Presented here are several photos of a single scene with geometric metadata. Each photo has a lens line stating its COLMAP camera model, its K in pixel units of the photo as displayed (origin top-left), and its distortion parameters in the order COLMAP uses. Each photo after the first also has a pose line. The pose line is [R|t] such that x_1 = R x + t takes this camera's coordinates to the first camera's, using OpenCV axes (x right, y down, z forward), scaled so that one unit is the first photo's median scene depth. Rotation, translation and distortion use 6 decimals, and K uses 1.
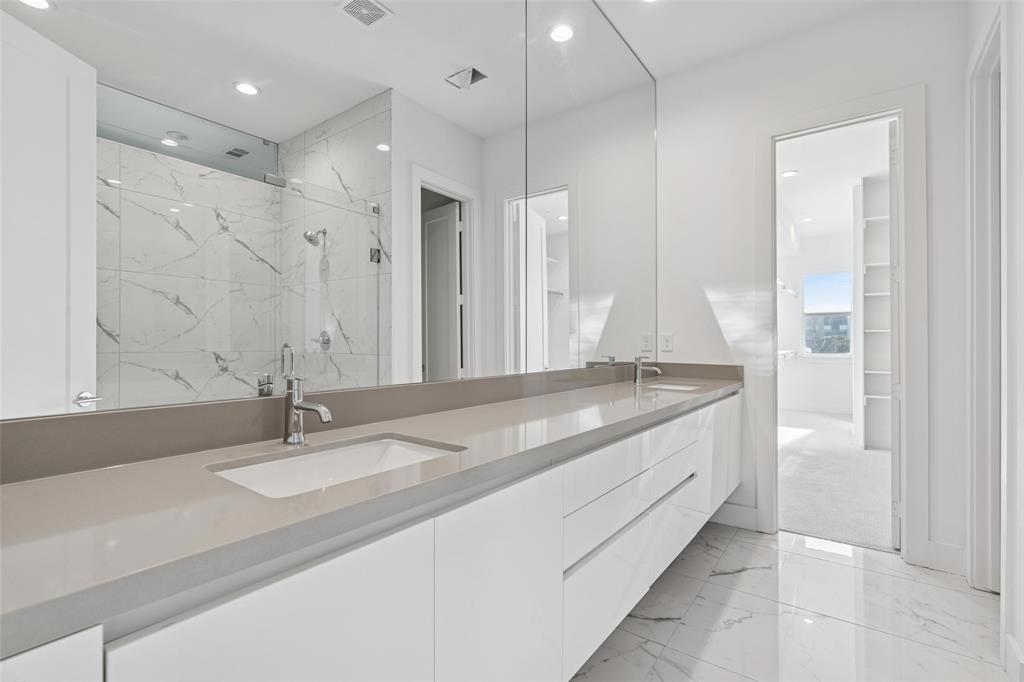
lens RADIAL K [[473.2, 0, 513.5], [0, 473.2, 340.2], [0, 0, 1]] dist [0.001774, 0.000178]
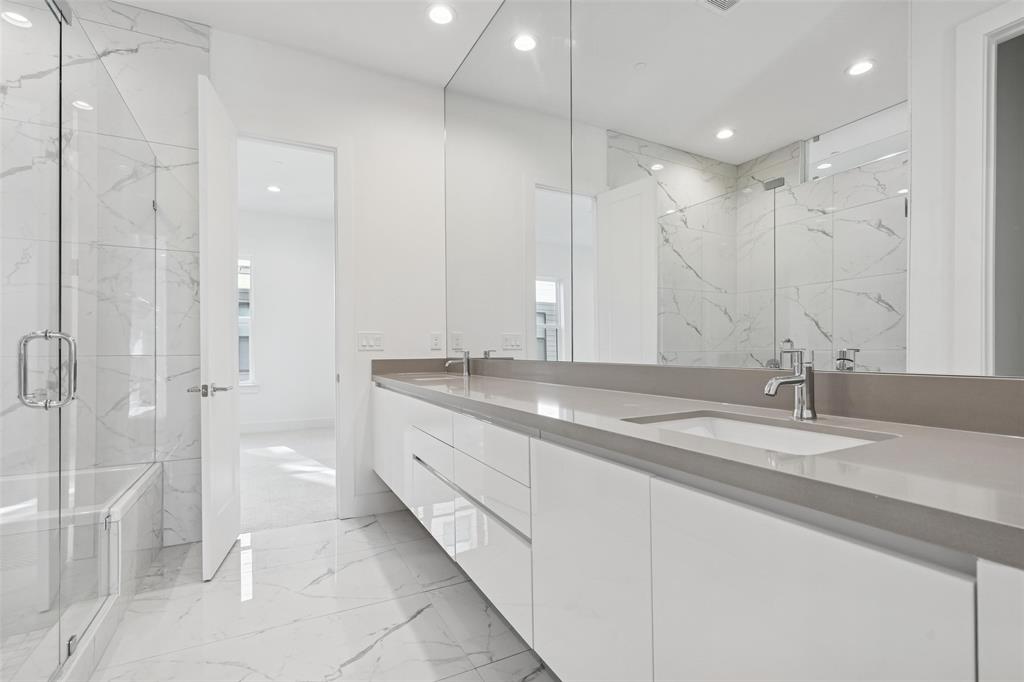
lens RADIAL K [[473.2, 0, 513.9], [0, 473.2, 344.3], [0, 0, 1]] dist [0.001774, 0.000178]
pose [[-0.429599, -0.010800, -0.902955, 0.593054], [0.025179, 0.999396, -0.023933, 0.020026], [0.902668, -0.033017, -0.429068, 0.779625]]
